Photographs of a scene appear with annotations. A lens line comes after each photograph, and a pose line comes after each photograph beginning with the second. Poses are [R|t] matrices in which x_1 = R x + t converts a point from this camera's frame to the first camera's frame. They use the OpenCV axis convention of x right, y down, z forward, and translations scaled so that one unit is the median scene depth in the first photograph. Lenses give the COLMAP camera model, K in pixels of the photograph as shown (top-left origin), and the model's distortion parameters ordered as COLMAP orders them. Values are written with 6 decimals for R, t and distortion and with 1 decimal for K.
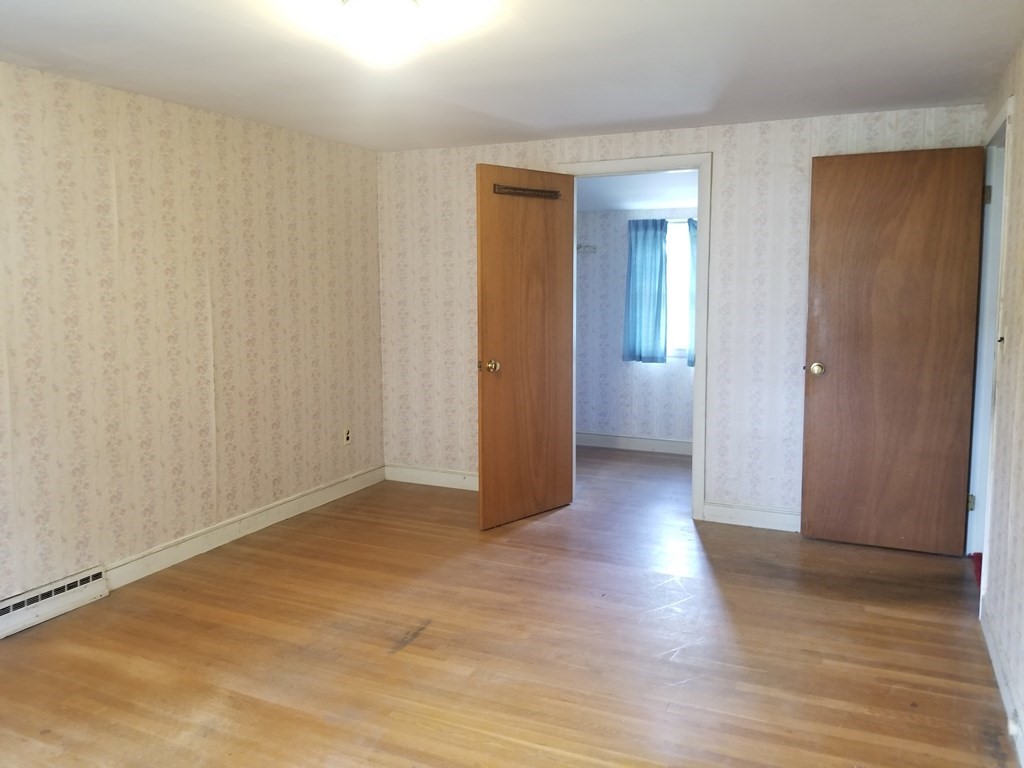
lens RADIAL K [[792.4, 0, 507.4], [0, 792.4, 376.7], [0, 0, 1]] dist [0.057036, -0.114180]
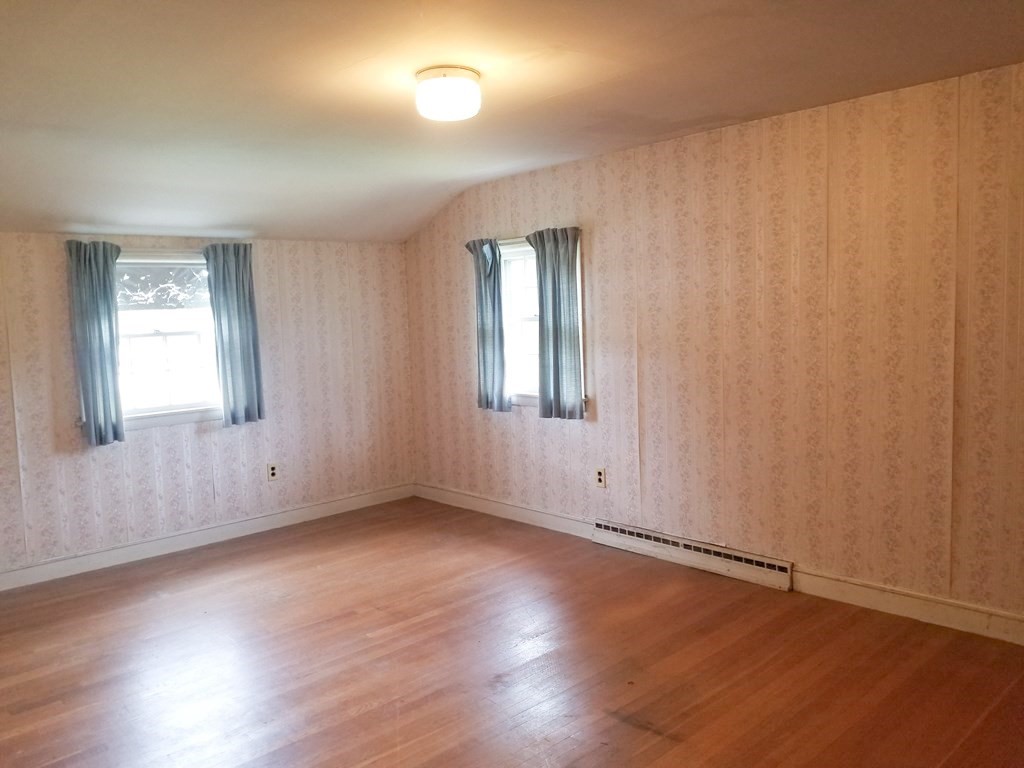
lens RADIAL K [[792.4, 0, 507.4], [0, 792.4, 376.7], [0, 0, 1]] dist [0.057036, -0.114180]
pose [[-0.379278, 0.091836, -0.920714, 0.587657], [-0.075975, 0.988611, 0.129906, -0.119003], [0.922158, 0.119221, -0.367981, 0.988456]]
